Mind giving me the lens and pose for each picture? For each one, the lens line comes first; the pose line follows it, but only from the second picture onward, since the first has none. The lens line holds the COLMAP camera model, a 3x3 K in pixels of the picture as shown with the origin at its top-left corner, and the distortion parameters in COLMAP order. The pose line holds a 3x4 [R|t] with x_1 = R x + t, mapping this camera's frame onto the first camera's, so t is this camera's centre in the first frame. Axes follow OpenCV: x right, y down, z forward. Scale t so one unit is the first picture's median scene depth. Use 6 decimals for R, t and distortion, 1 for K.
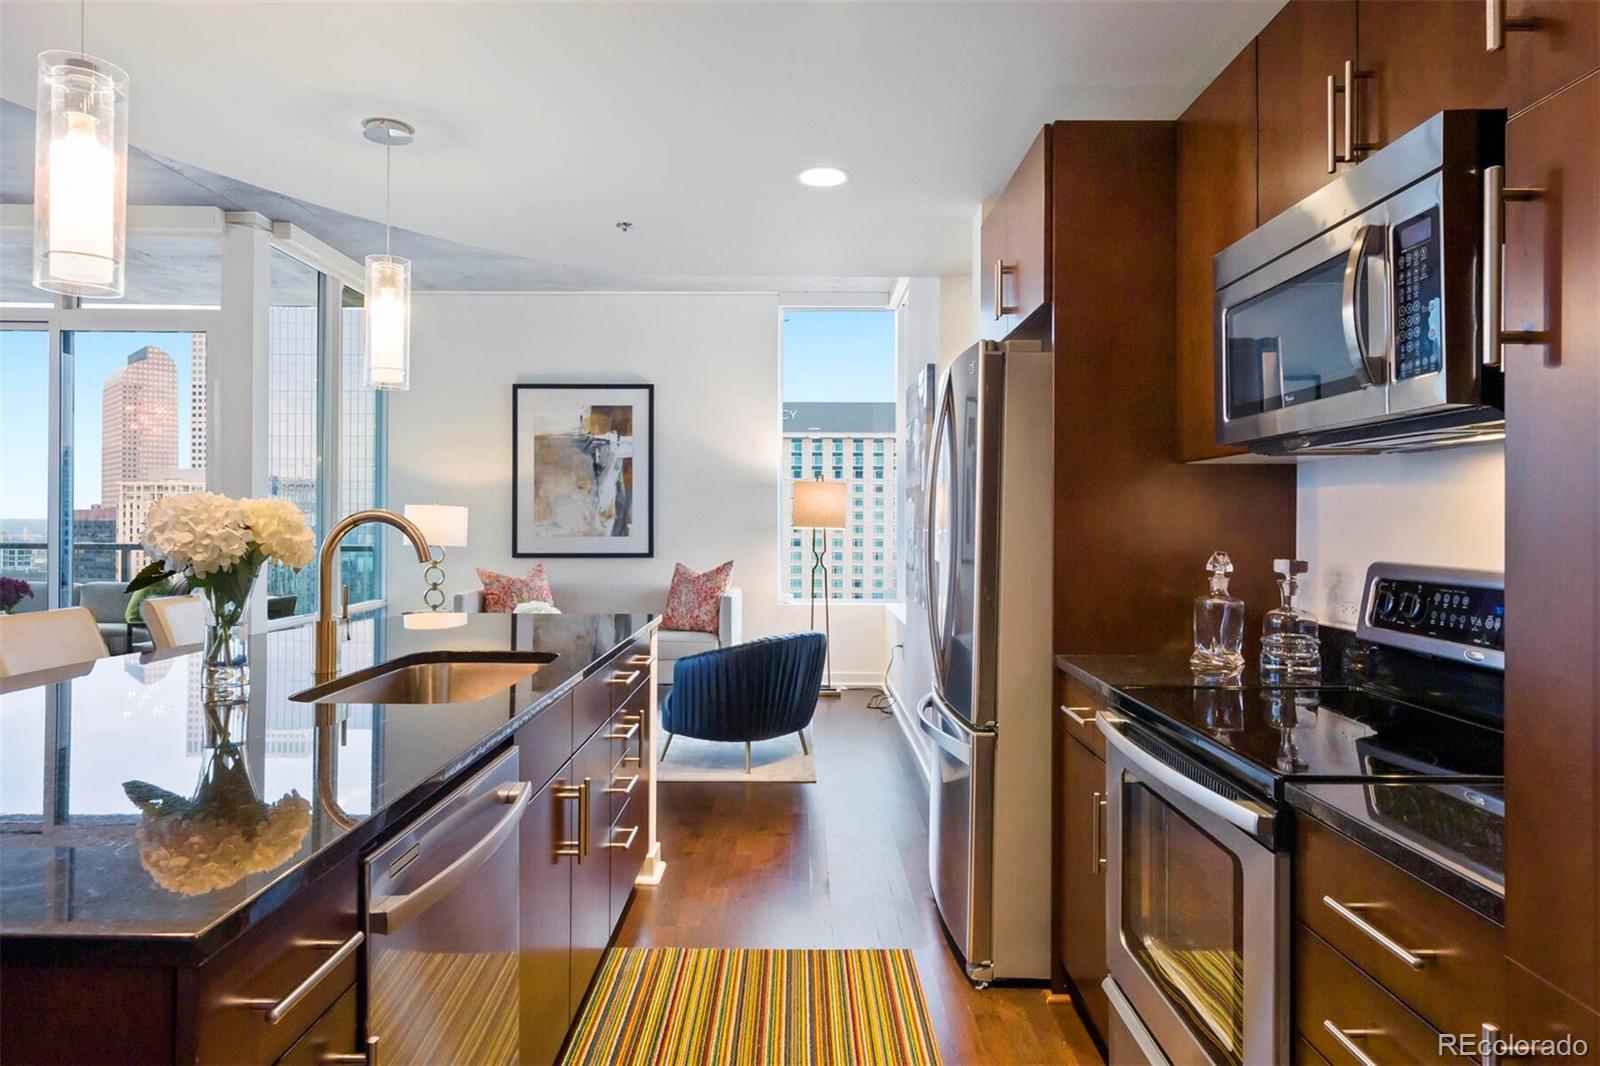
lens RADIAL K [[966.2, 0, 806.3], [0, 966.2, 514.1], [0, 0, 1]] dist [0.038725, 0.000524]
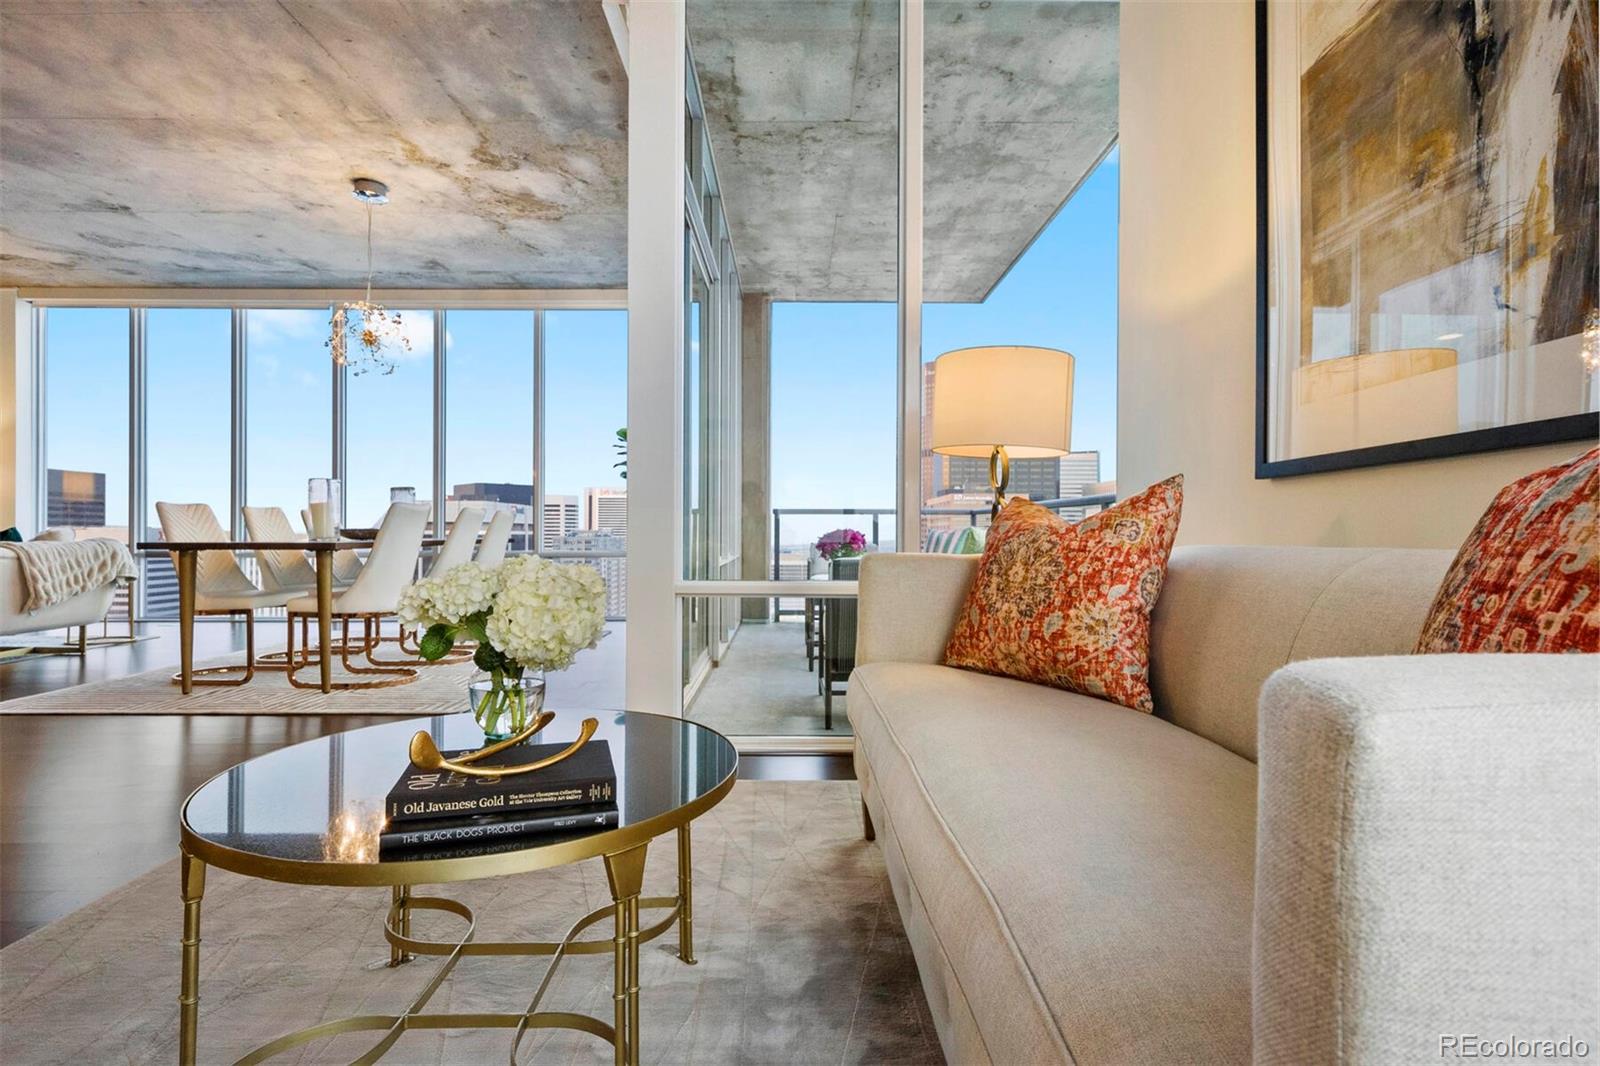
lens RADIAL K [[786.4, 0, 802.3], [0, 786.4, 524.8], [0, 0, 1]] dist [-0.003279, 0.002238]
pose [[0.000264, -0.017458, -0.999848, -0.033105], [0.002622, 0.999844, -0.017457, 0.065027], [0.999997, -0.002617, 0.000310, 0.841324]]
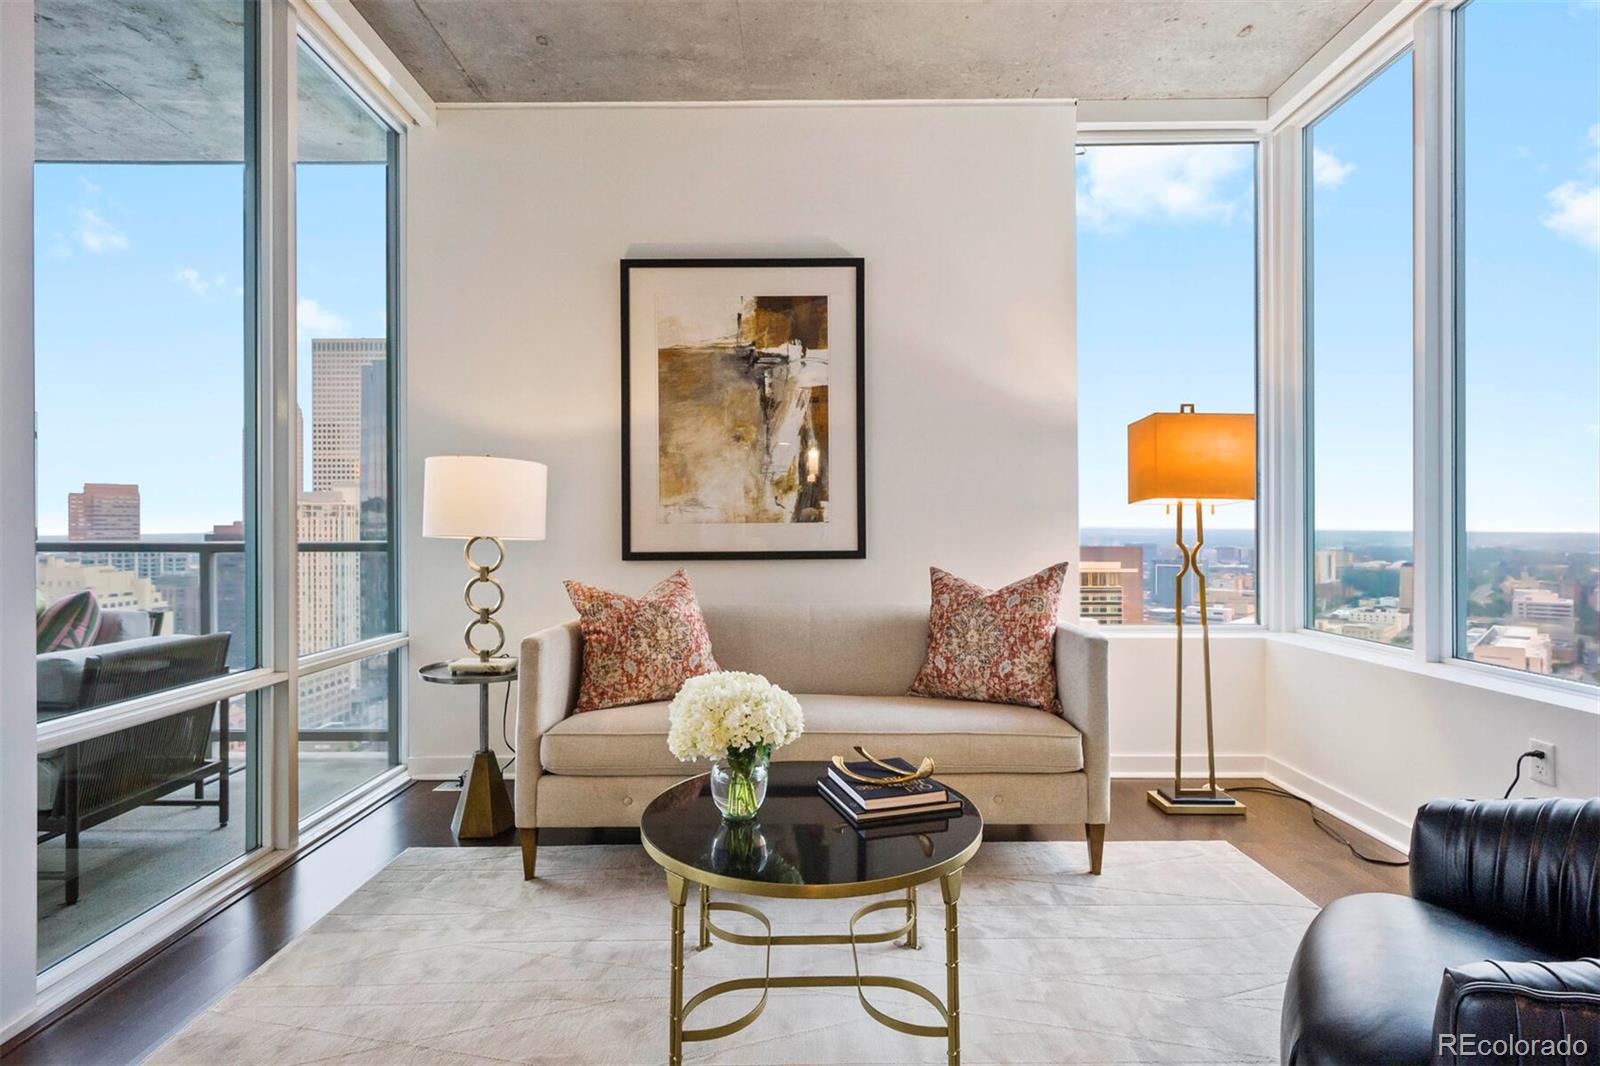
lens RADIAL K [[777.3, 0, 815.2], [0, 777.3, 524.8], [0, 0, 1]] dist [0.013108, 0.000967]
pose [[0.999911, -0.007749, 0.010827, -0.193112], [0.007743, 0.999970, 0.000625, 0.024390], [-0.010832, -0.000541, 0.999941, 0.535062]]
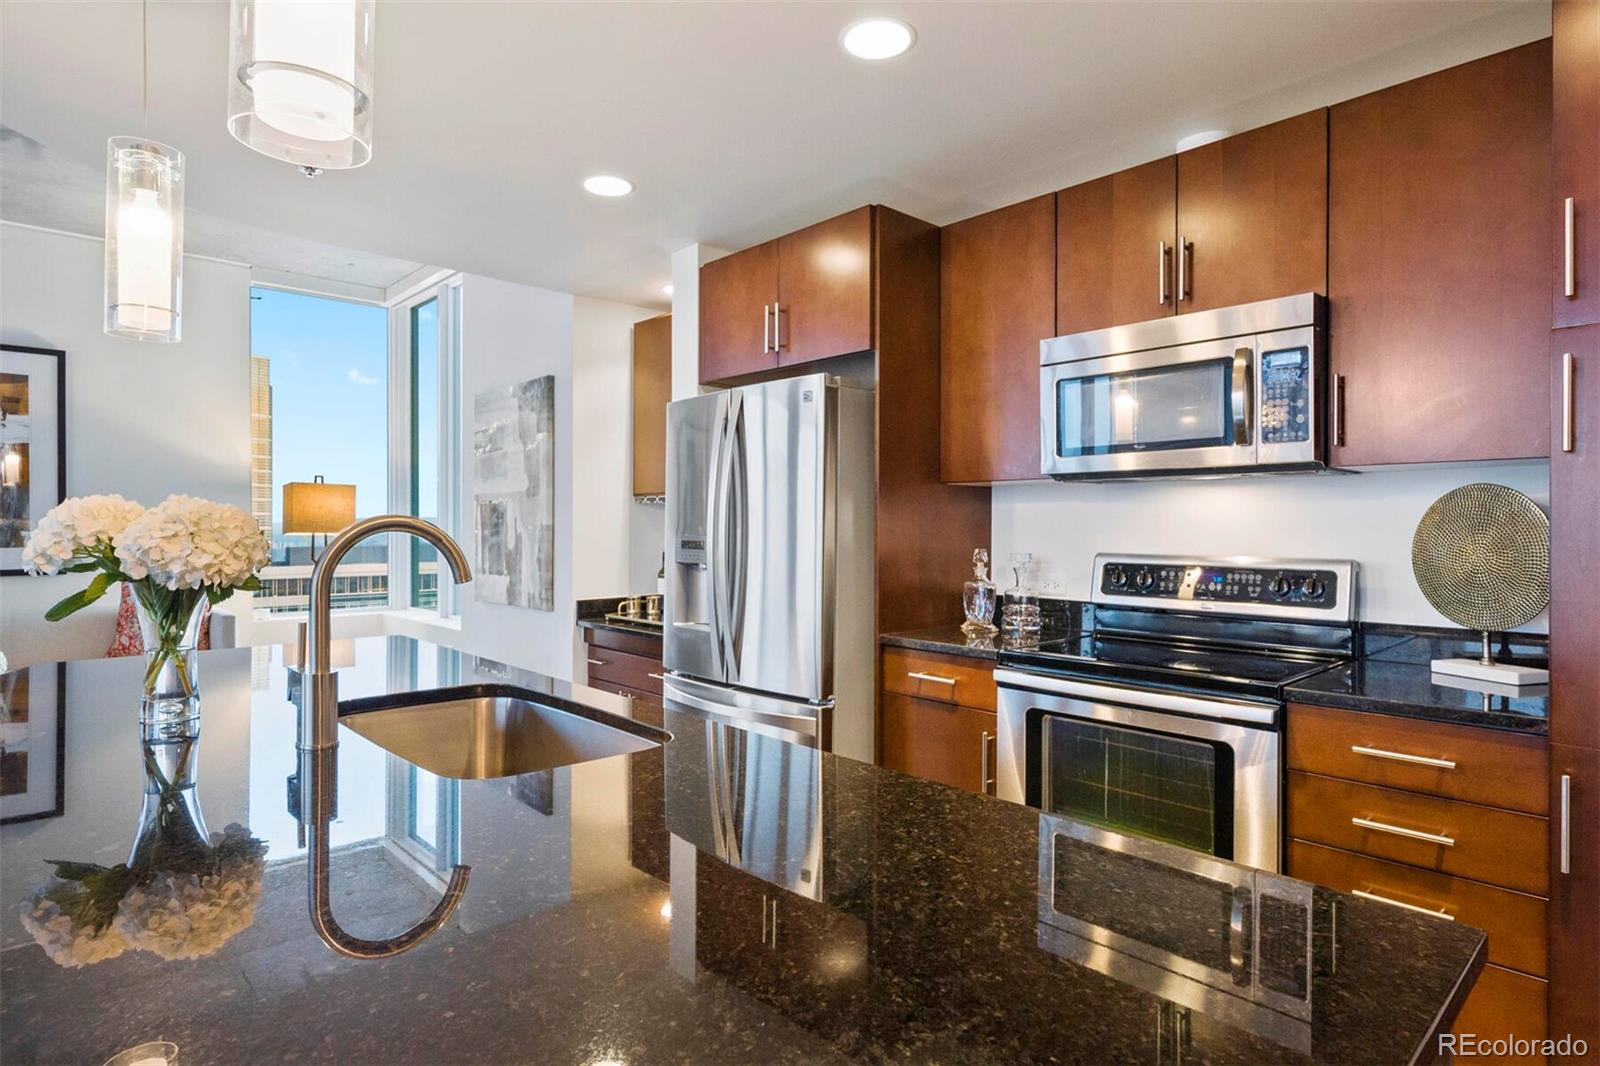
lens RADIAL K [[855.0, 0, 803.3], [0, 855.0, 530.6], [0, 0, 1]] dist [-0.006107, 0.004288]
pose [[0.730125, -0.007221, 0.683276, -0.194187], [-0.002789, 0.999904, 0.013546, -0.001001], [-0.683308, -0.011796, 0.730035, 0.094641]]
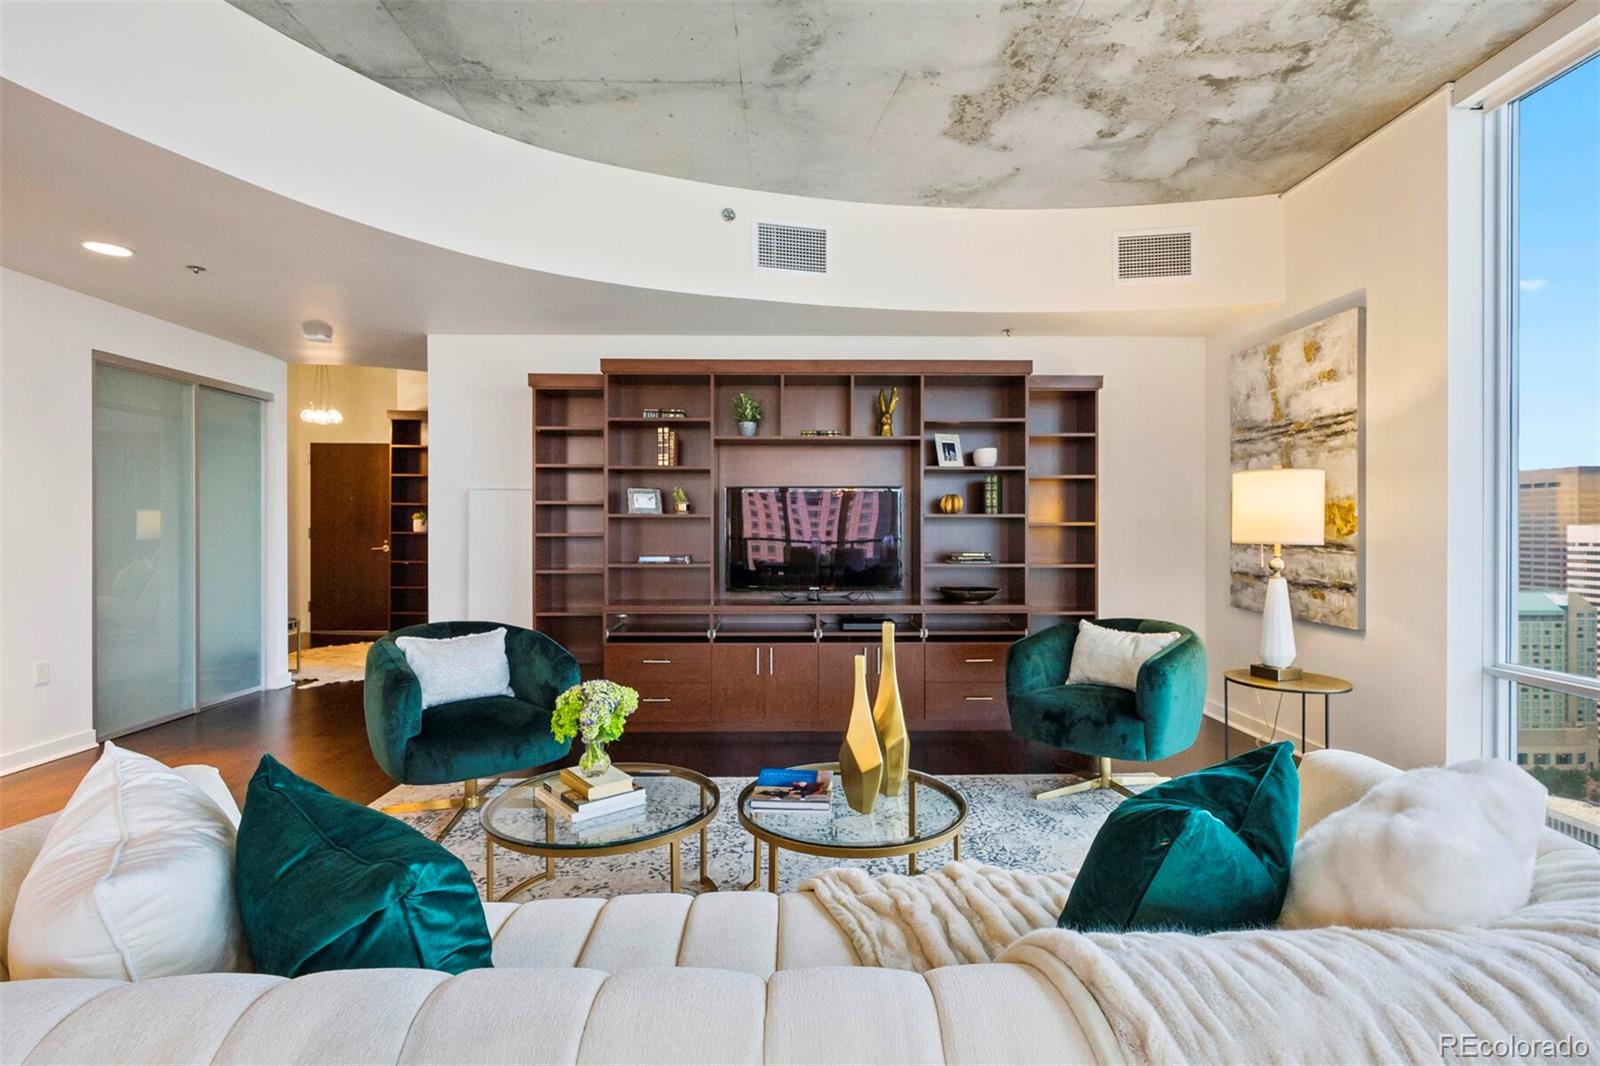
lens RADIAL K [[754.5, 0, 801.6], [0, 754.5, 529.9], [0, 0, 1]] dist [0.001958, 0.000997]
pose [[-0.999965, -0.005902, -0.005915, -0.616324], [-0.005884, 0.999978, -0.003140, 0.009493], [0.005933, -0.003105, -0.999978, 0.310740]]
